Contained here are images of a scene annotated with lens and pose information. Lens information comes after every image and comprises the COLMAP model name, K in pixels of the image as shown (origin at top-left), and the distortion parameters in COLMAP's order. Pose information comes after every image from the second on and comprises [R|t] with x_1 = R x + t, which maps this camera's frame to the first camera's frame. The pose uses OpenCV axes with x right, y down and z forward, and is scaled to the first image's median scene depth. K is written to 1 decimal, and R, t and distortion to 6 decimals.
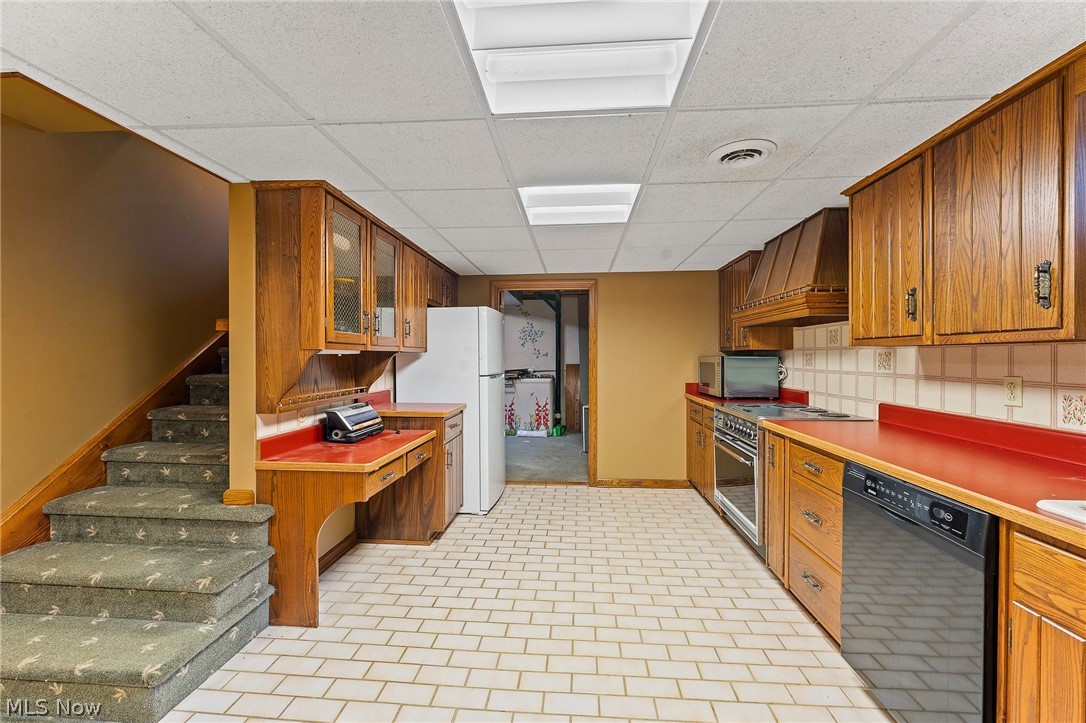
lens RADIAL K [[432.6, 0, 543.0], [0, 432.6, 361.5], [0, 0, 1]] dist [-0.008682, 0.000537]
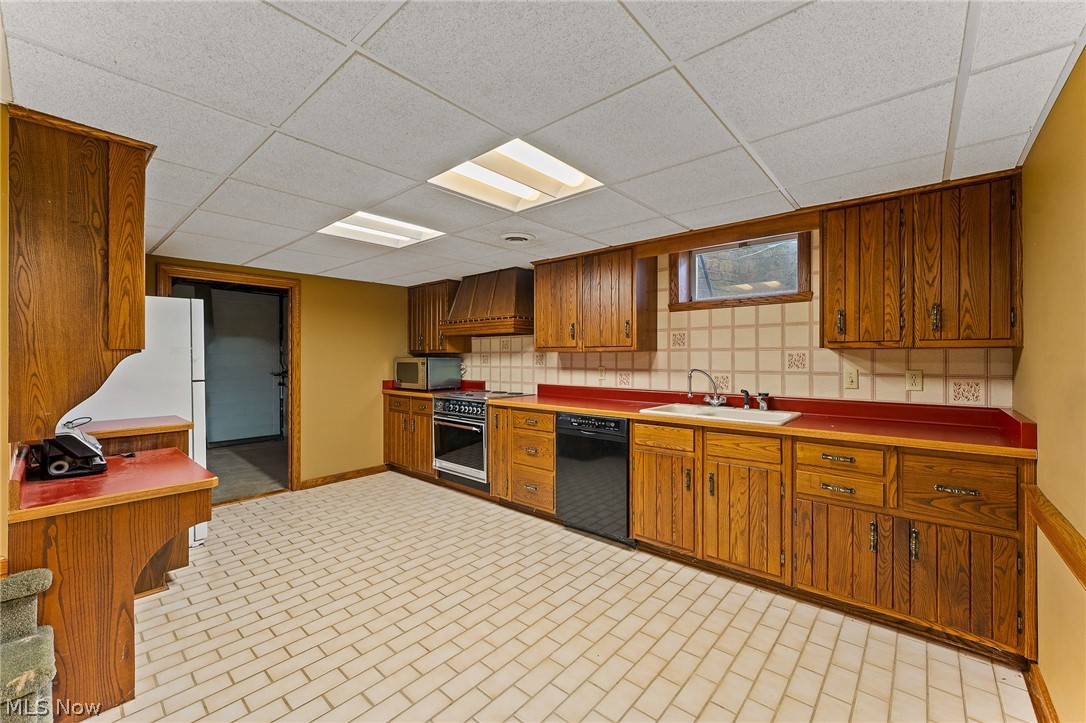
lens RADIAL K [[432.6, 0, 543.0], [0, 432.6, 361.5], [0, 0, 1]] dist [-0.008682, 0.000537]
pose [[0.604904, -0.008687, 0.796251, -0.612981], [0.010713, 0.999939, 0.002770, 0.000327], [-0.796226, 0.006854, 0.604960, -0.077311]]
